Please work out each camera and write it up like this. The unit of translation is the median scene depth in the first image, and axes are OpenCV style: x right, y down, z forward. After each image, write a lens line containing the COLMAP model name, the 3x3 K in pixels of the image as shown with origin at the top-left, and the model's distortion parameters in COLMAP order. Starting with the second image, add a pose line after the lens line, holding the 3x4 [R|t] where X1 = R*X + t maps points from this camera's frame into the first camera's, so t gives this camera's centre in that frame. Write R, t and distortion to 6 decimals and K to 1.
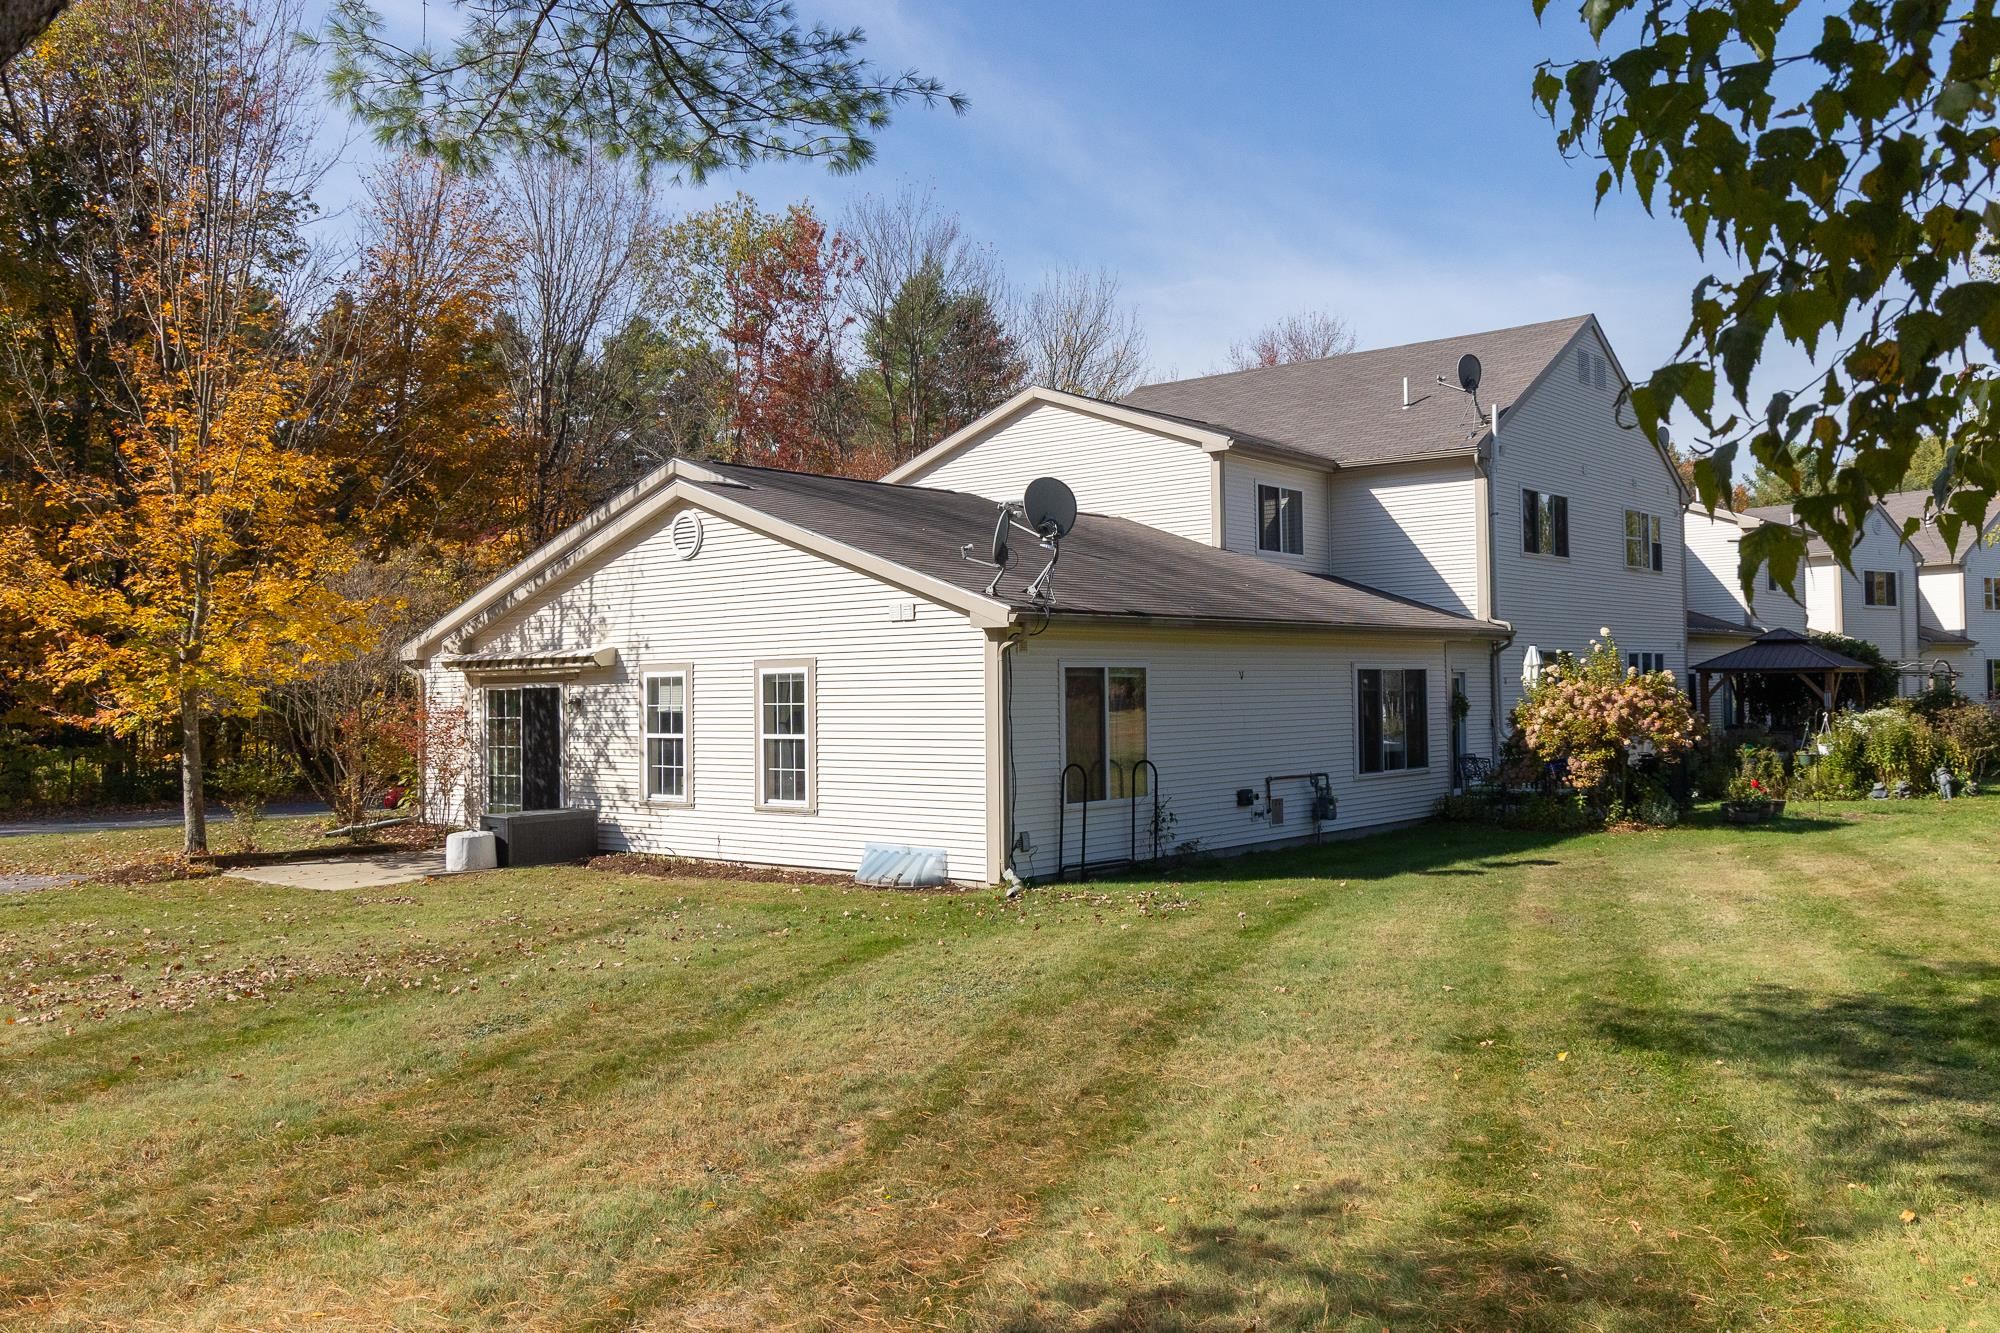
lens RADIAL K [[1622.1, 0, 999.0], [0, 1622.1, 668.9], [0, 0, 1]] dist [0.009489, 0.000979]
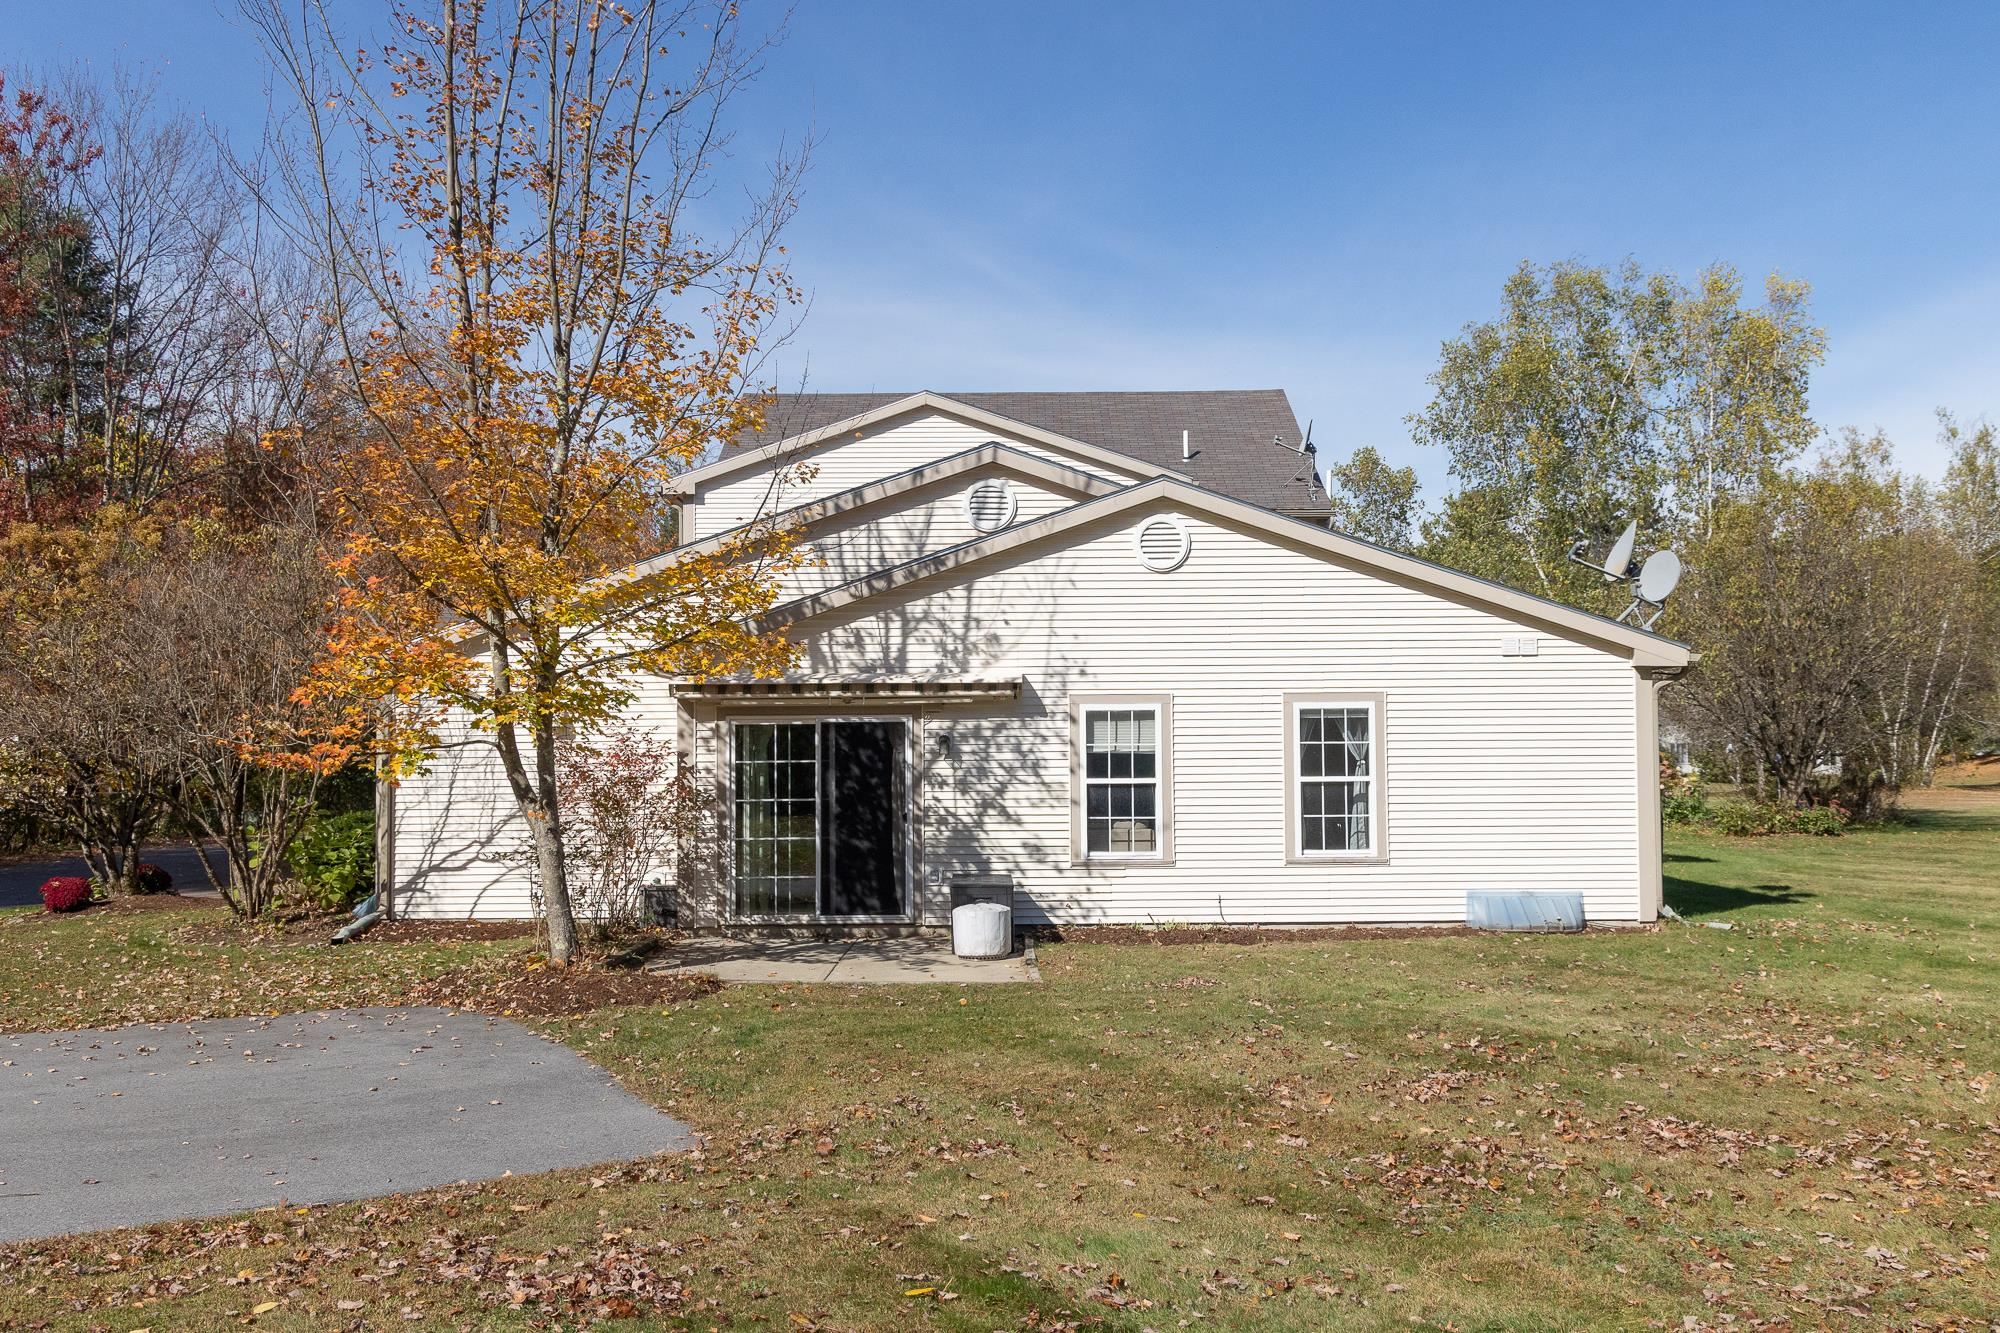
lens RADIAL K [[1814.0, 0, 996.6], [0, 1814.0, 660.9], [0, 0, 1]] dist [0.031394, 0.001072]
pose [[0.770089, 0.022067, 0.637555, -0.821998], [-0.012327, 0.999730, -0.019712, -0.001231], [-0.637818, 0.007321, 0.770153, 0.309020]]
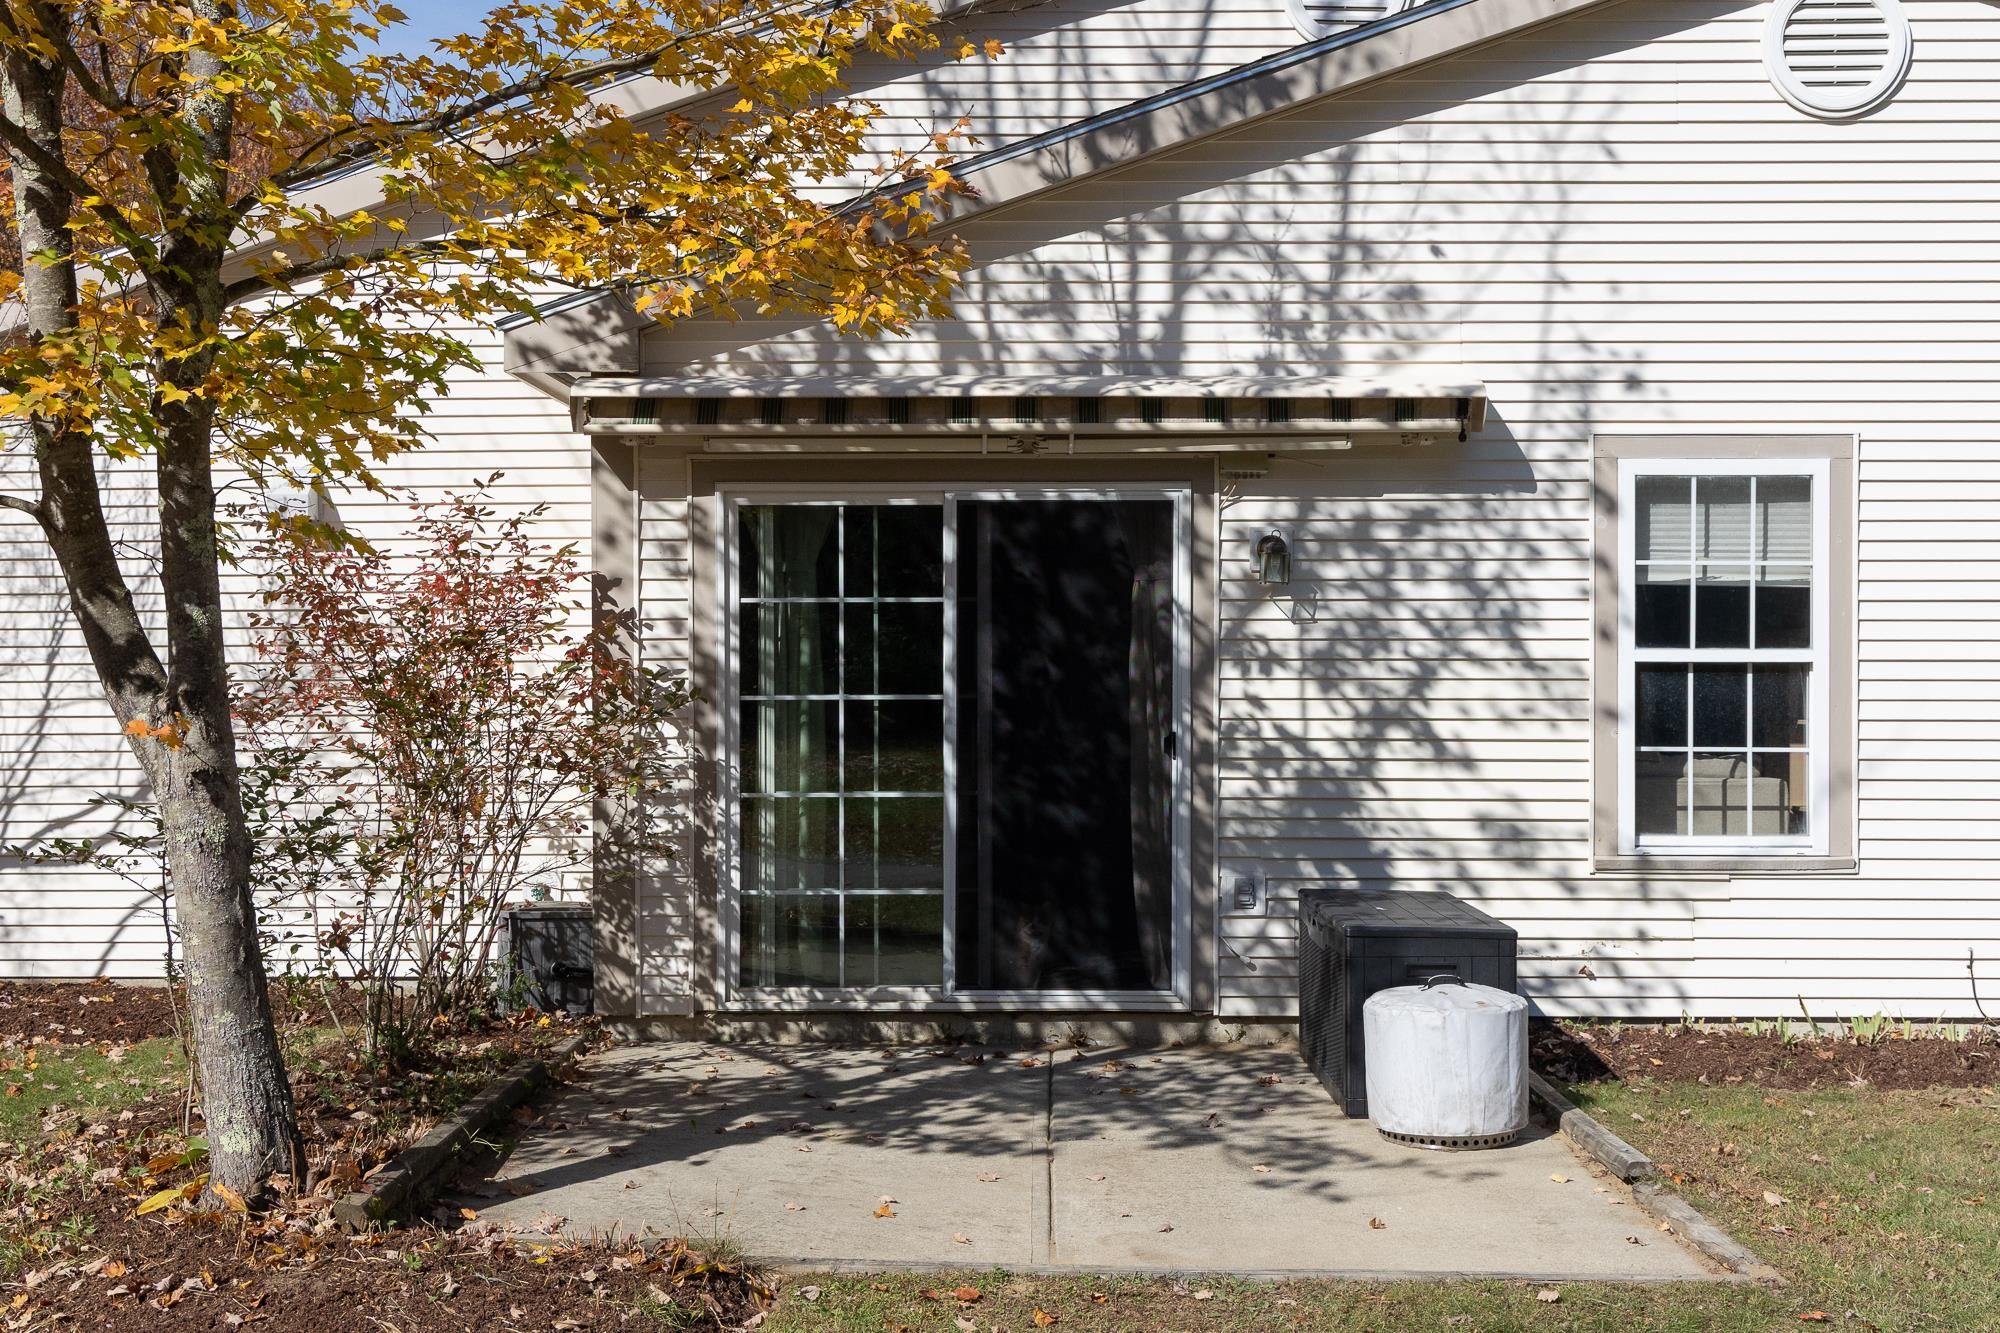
lens RADIAL K [[2356.3, 0, 1009.2], [0, 2356.3, 654.3], [0, 0, 1]] dist [0.017790, 0.000000]
pose [[0.765008, -0.002253, 0.644016, -0.600892], [-0.019928, 0.999432, 0.027168, 0.029687], [-0.643712, -0.033617, 0.764529, 0.703512]]
